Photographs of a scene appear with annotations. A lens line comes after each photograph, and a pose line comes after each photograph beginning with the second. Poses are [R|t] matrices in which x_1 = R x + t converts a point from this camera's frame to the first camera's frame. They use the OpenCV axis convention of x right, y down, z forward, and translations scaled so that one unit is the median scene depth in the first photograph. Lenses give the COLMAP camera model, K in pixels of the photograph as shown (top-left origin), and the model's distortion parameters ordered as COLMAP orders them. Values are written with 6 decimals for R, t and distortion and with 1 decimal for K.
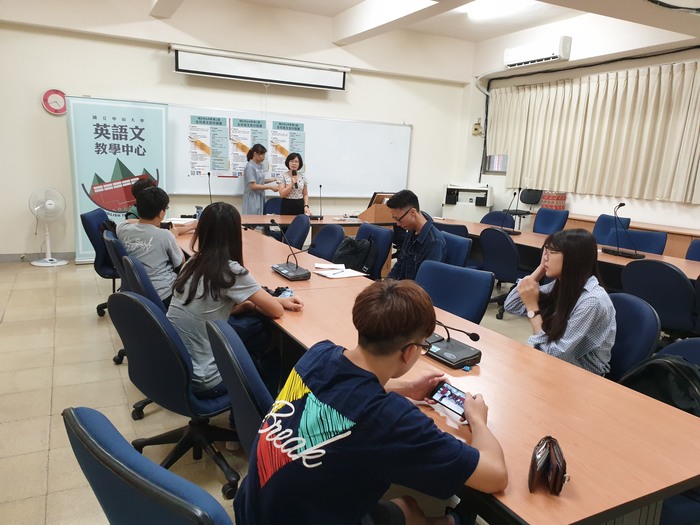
lens RADIAL K [[583.9, 0, 358.8], [0, 583.9, 281.9], [0, 0, 1]] dist [0.019562, 0.006059]
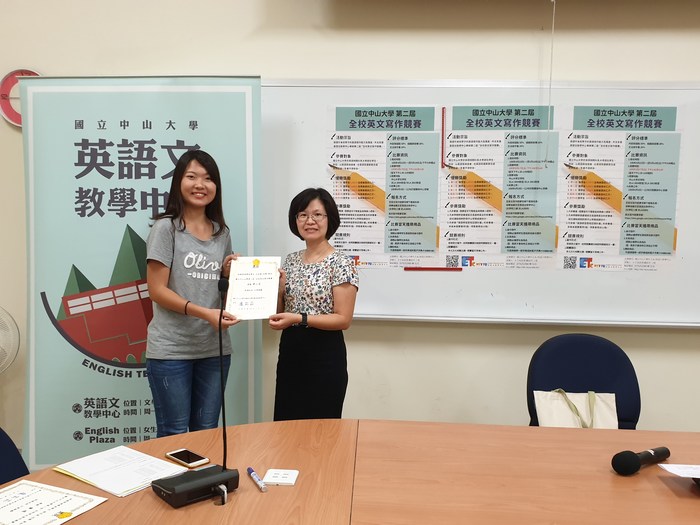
lens RADIAL K [[593.7, 0, 341.9], [0, 593.7, 275.9], [0, 0, 1]] dist [0.072099, -0.165515]
pose [[0.849478, 0.017214, -0.527343, -0.086262], [-0.084811, 0.990926, -0.104272, -0.145248], [0.520763, 0.133301, 0.843230, 0.725247]]
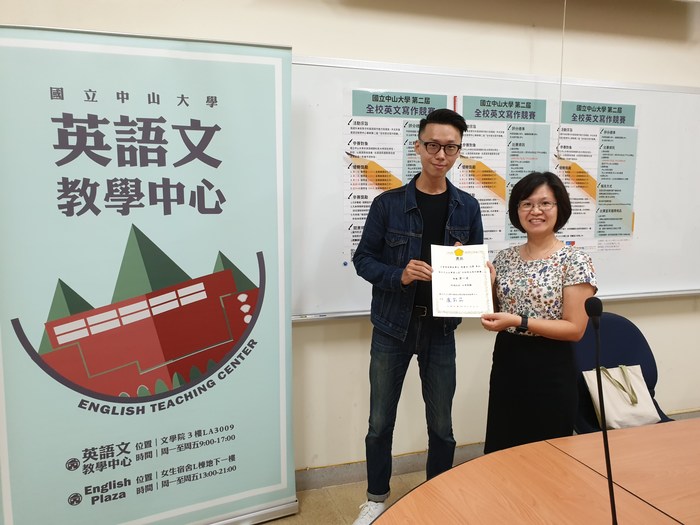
lens RADIAL K [[525.3, 0, 326.6], [0, 525.3, 273.7], [0, 0, 1]] dist [0.002611, 0.008710]
pose [[0.977679, -0.033849, -0.207358, -0.250857], [0.013421, 0.994983, -0.099145, -0.153115], [0.209674, 0.094149, 0.973228, 0.735089]]
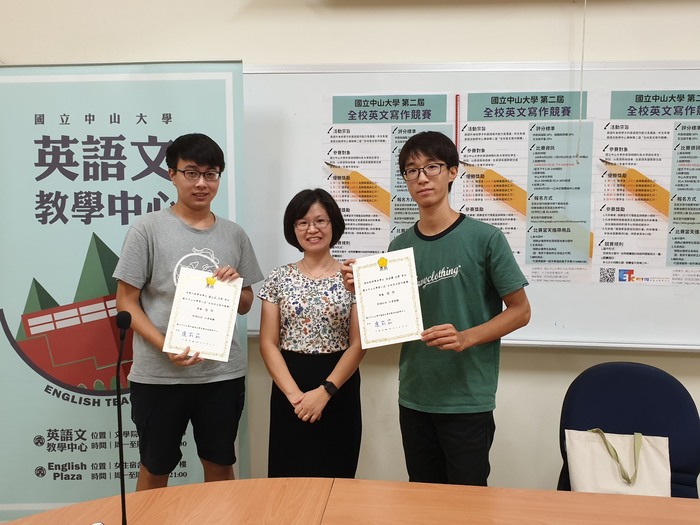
lens RADIAL K [[580.2, 0, 352.9], [0, 580.2, 274.8], [0, 0, 1]] dist [0.008067, -0.008064]
pose [[0.825446, 0.013540, -0.564319, -0.100231], [-0.089213, 0.990277, -0.106736, -0.160459], [0.557387, 0.138449, 0.818628, 0.788031]]
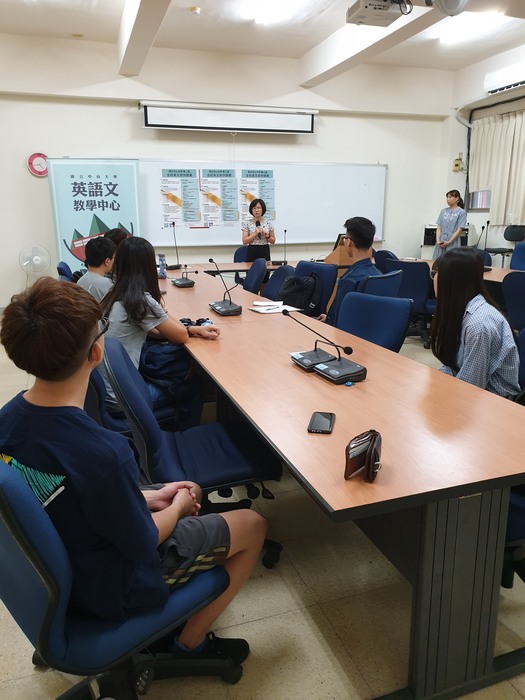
lens RADIAL K [[590.1, 0, 266.9], [0, 590.1, 364.1], [0, 0, 1]] dist [0.062634, -0.145993]
pose [[0.985202, -0.010920, -0.171049, 0.074296], [0.017707, 0.999113, 0.038203, 0.023991], [0.170480, -0.040667, 0.984522, -0.014084]]
